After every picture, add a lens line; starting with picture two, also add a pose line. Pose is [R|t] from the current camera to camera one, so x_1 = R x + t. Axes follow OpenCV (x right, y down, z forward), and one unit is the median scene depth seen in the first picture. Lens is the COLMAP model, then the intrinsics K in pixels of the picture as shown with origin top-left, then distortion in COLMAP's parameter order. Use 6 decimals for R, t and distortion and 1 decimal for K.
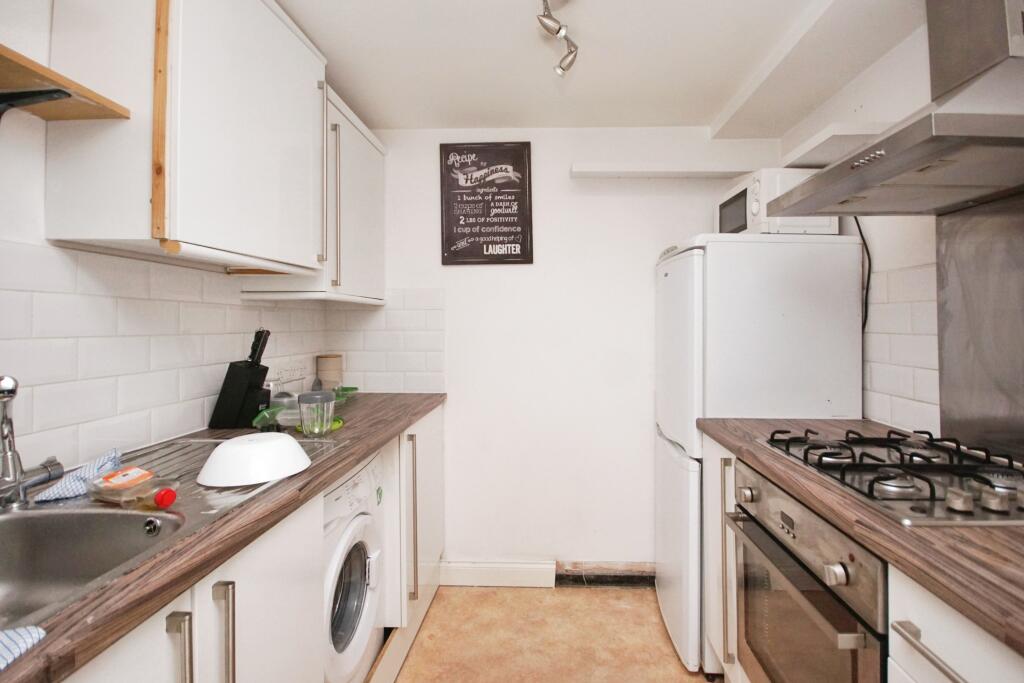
lens RADIAL K [[457.5, 0, 514.7], [0, 457.5, 334.5], [0, 0, 1]] dist [-0.000475, -0.004465]
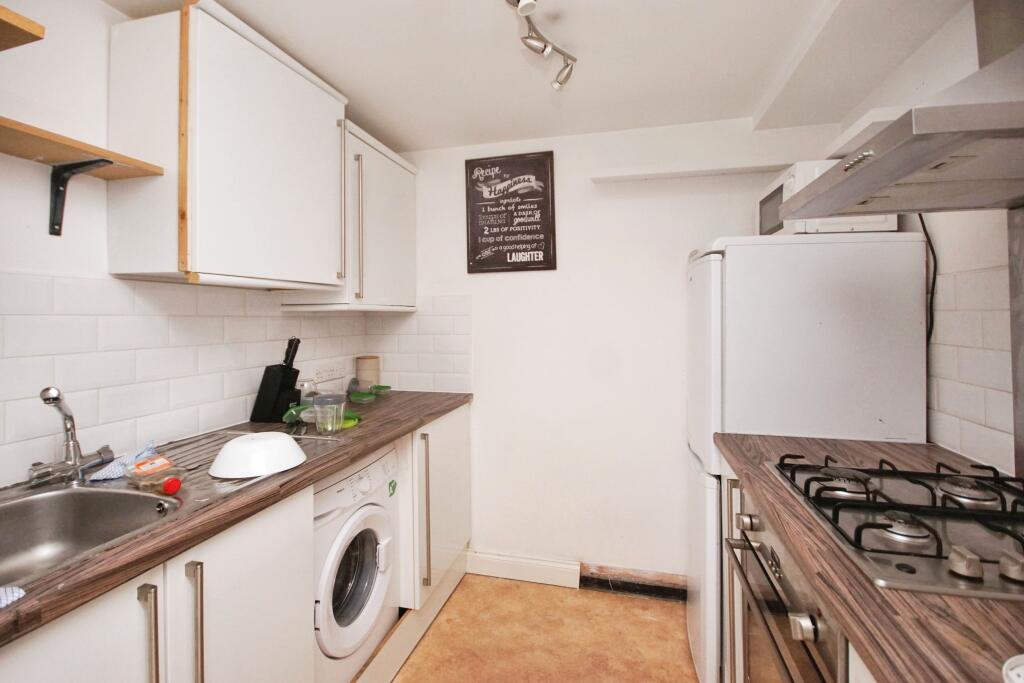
lens RADIAL K [[442.9, 0, 514.6], [0, 442.9, 323.7], [0, 0, 1]] dist [0.001566, -0.004350]
pose [[0.976749, 0.005206, -0.214321, 0.210612], [-0.004914, 0.999986, 0.001896, -0.046123], [0.214328, -0.000799, 0.976761, 0.017695]]
